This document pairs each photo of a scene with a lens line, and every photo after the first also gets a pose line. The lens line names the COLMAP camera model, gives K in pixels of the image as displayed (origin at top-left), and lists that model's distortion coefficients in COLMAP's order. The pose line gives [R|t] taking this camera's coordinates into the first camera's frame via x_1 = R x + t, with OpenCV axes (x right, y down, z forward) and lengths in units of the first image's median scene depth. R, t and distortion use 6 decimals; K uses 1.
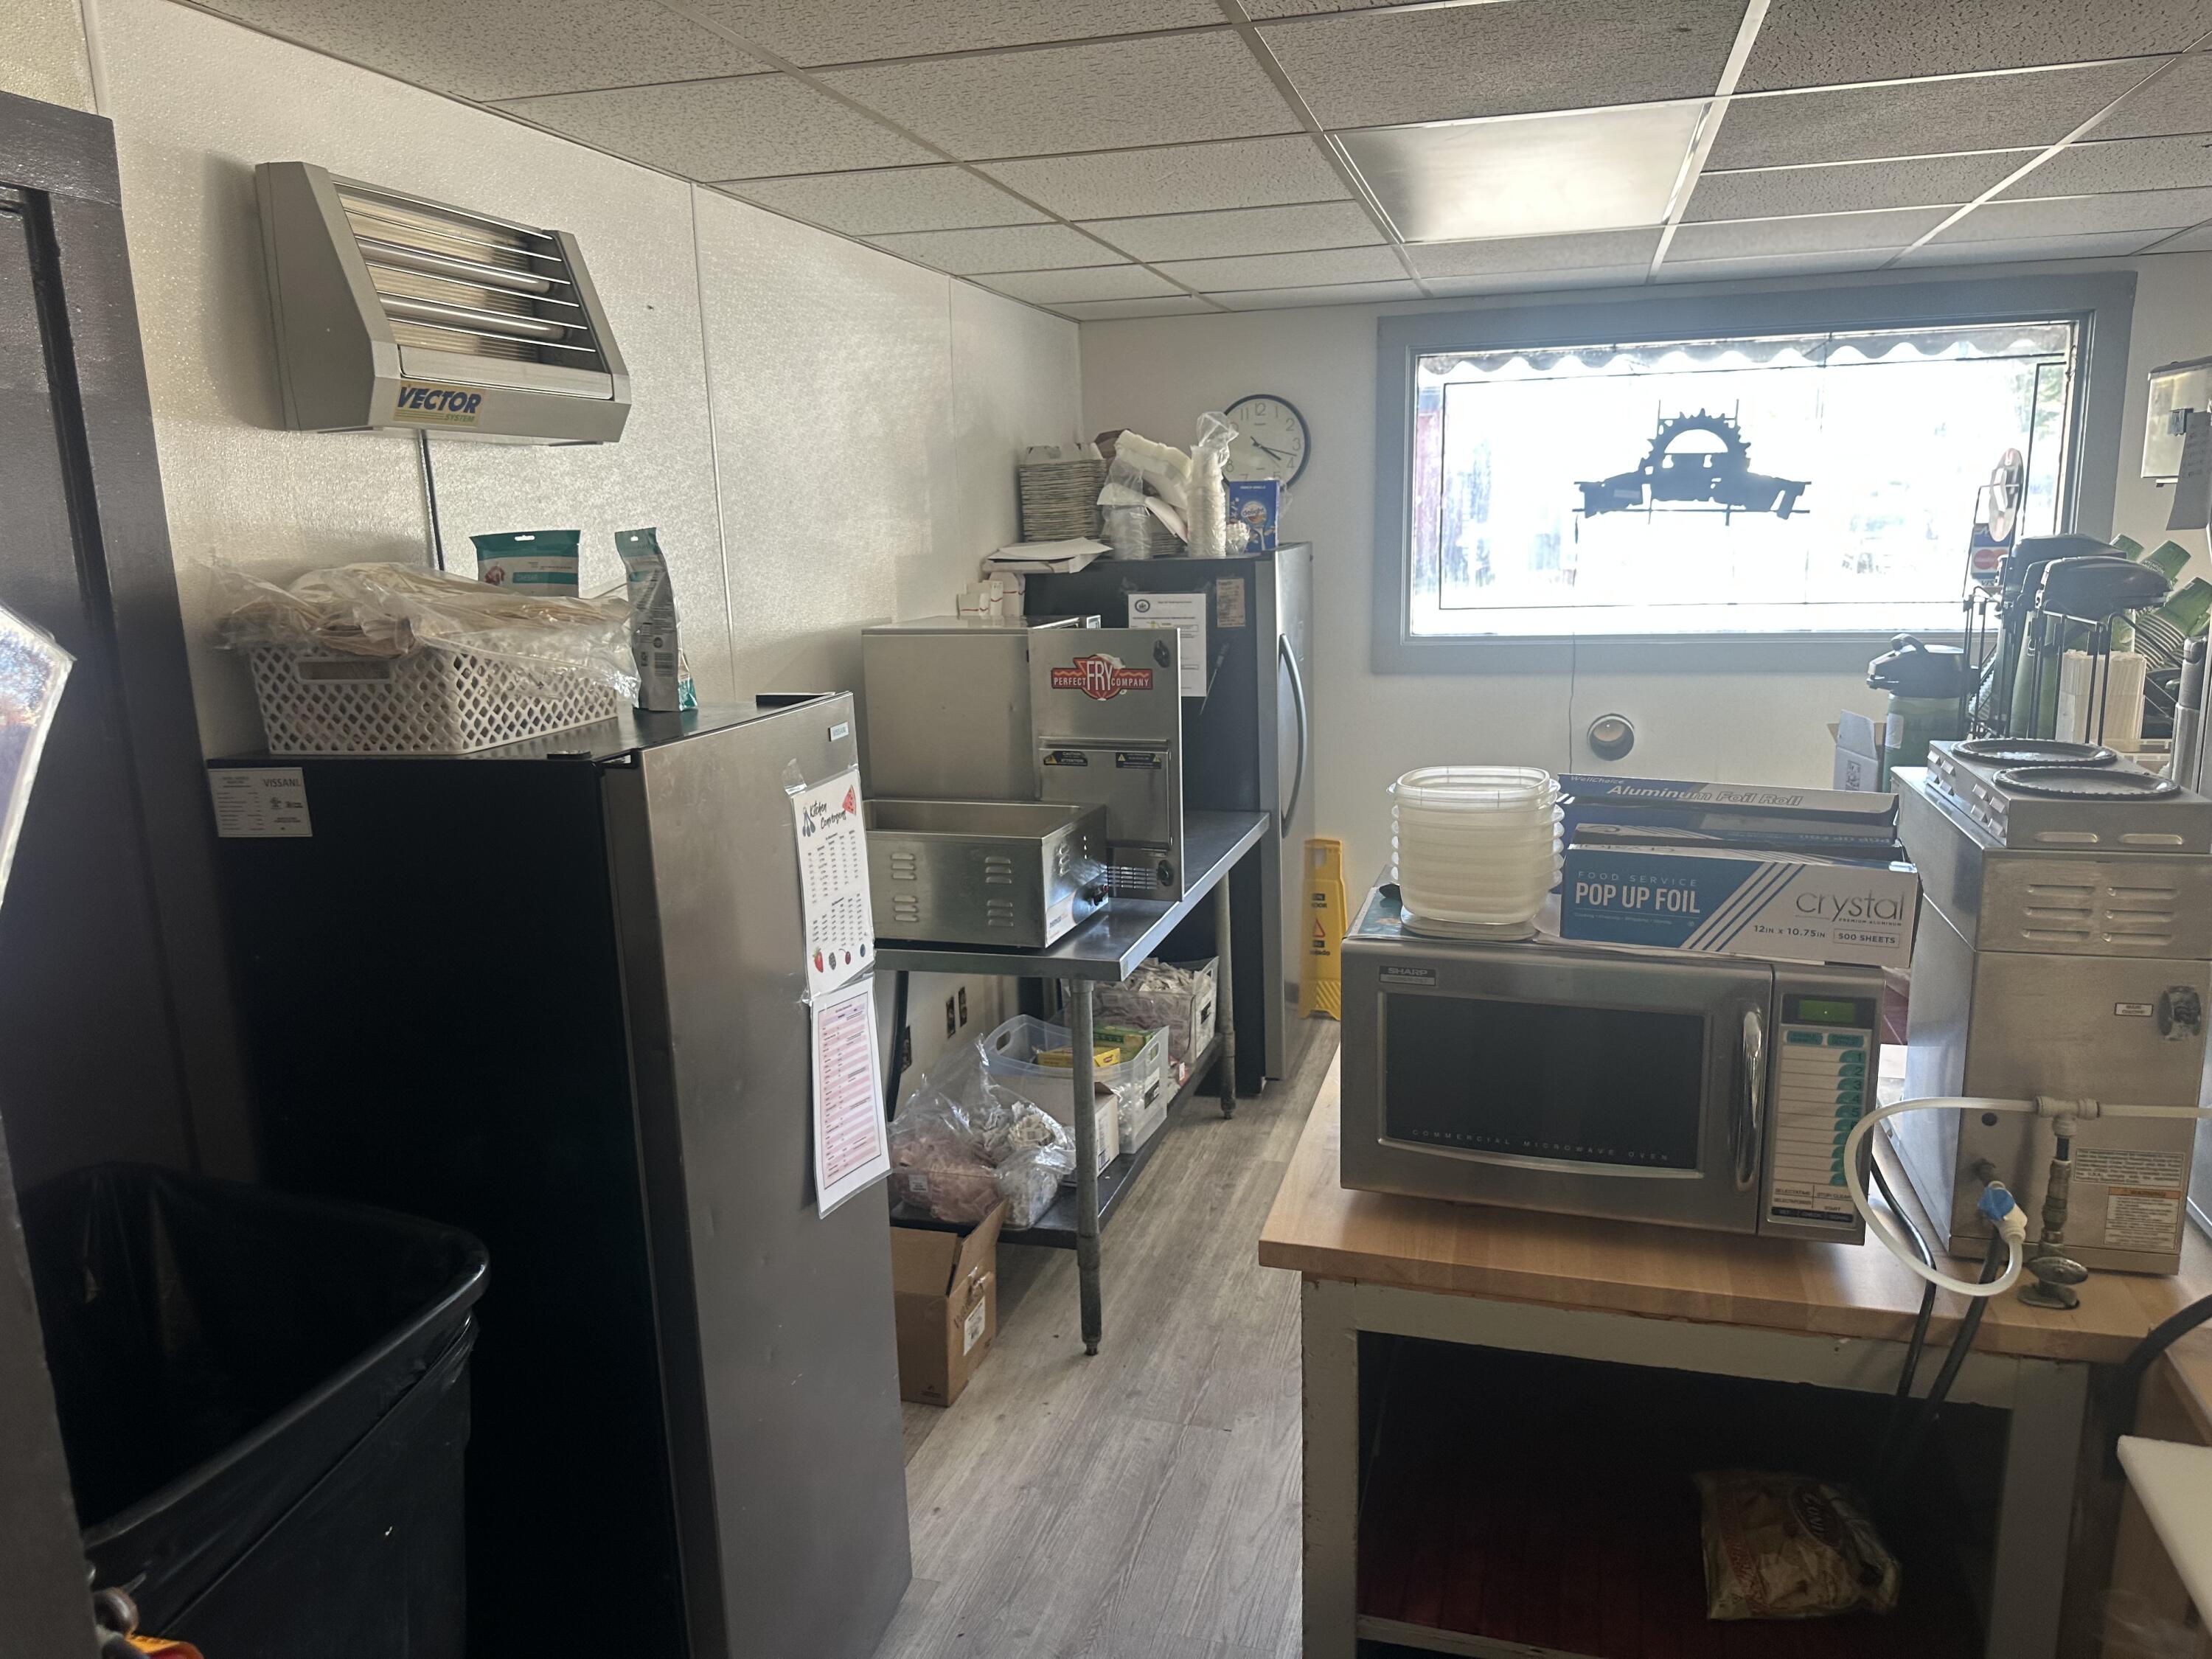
lens RADIAL K [[1587.8, 0, 1106.0], [0, 1587.8, 829.5], [0, 0, 1]] dist [0.060988, -0.070773]
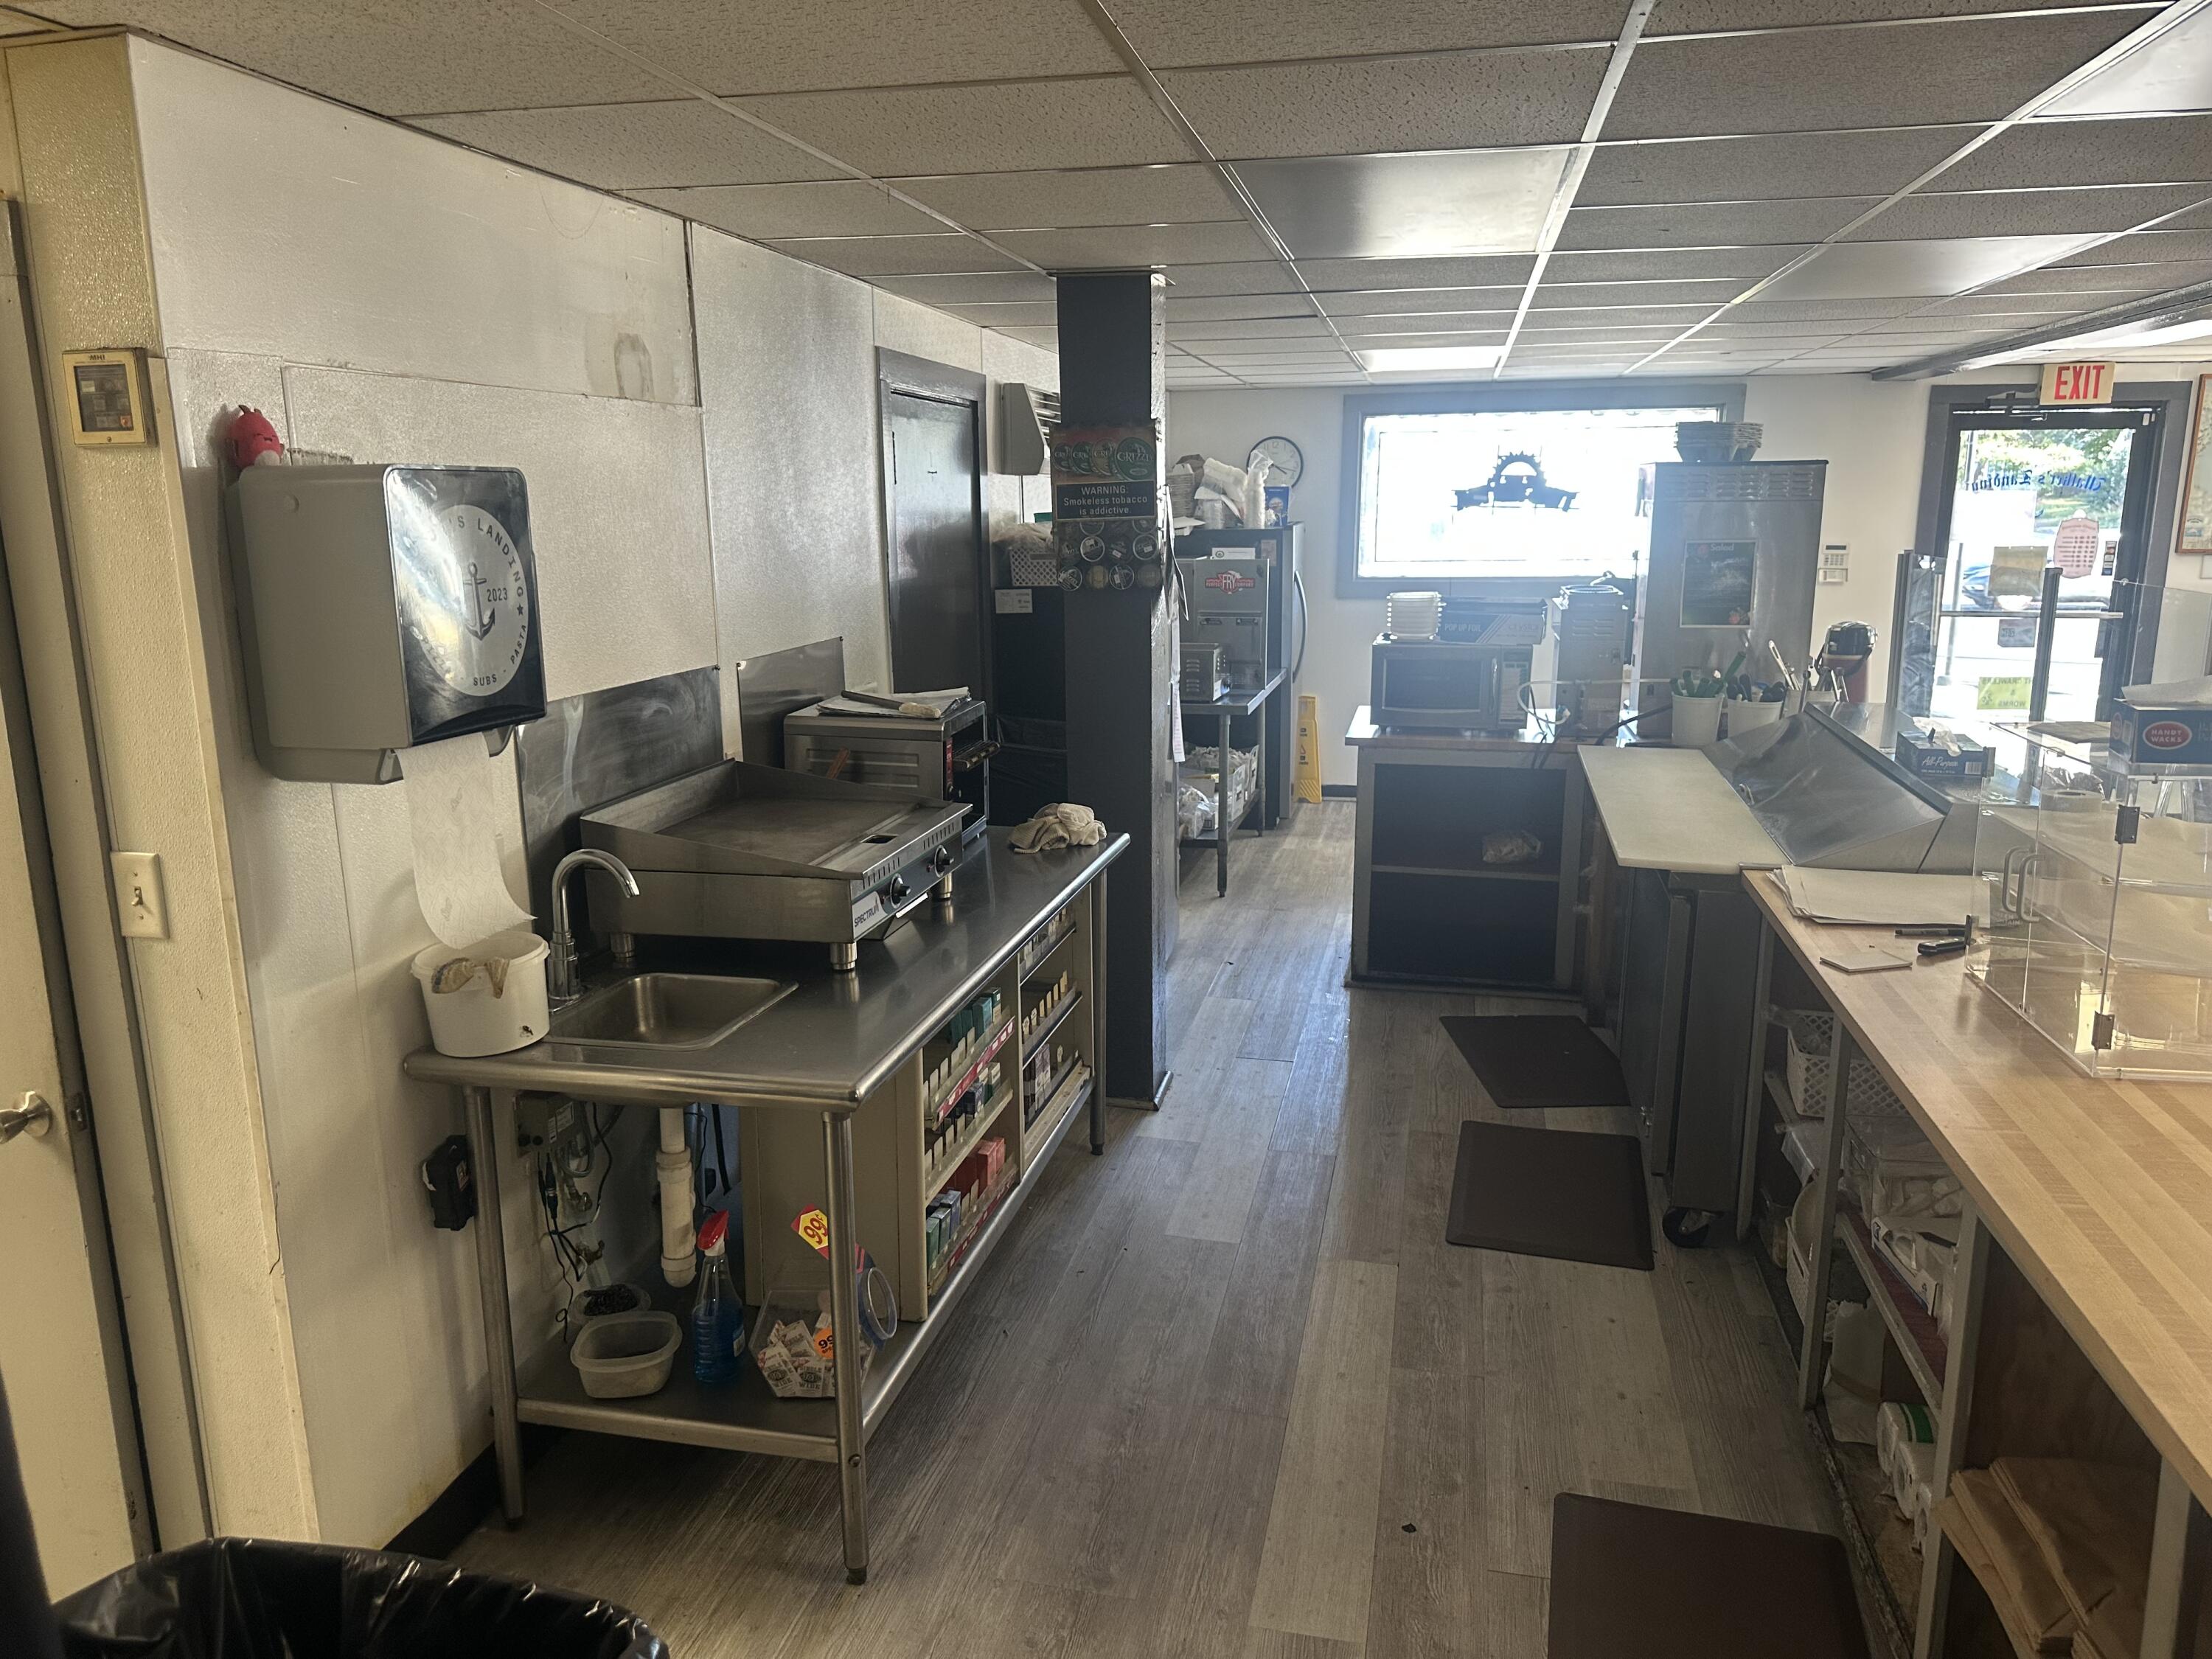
lens RADIAL K [[1558.8, 0, 1082.8], [0, 1558.8, 843.8], [0, 0, 1]] dist [0.059488, -0.073806]
pose [[0.998644, 0.006664, 0.051623, -0.225307], [-0.007898, 0.999687, 0.023742, 0.152026], [-0.051448, -0.024118, 0.998384, -0.803459]]
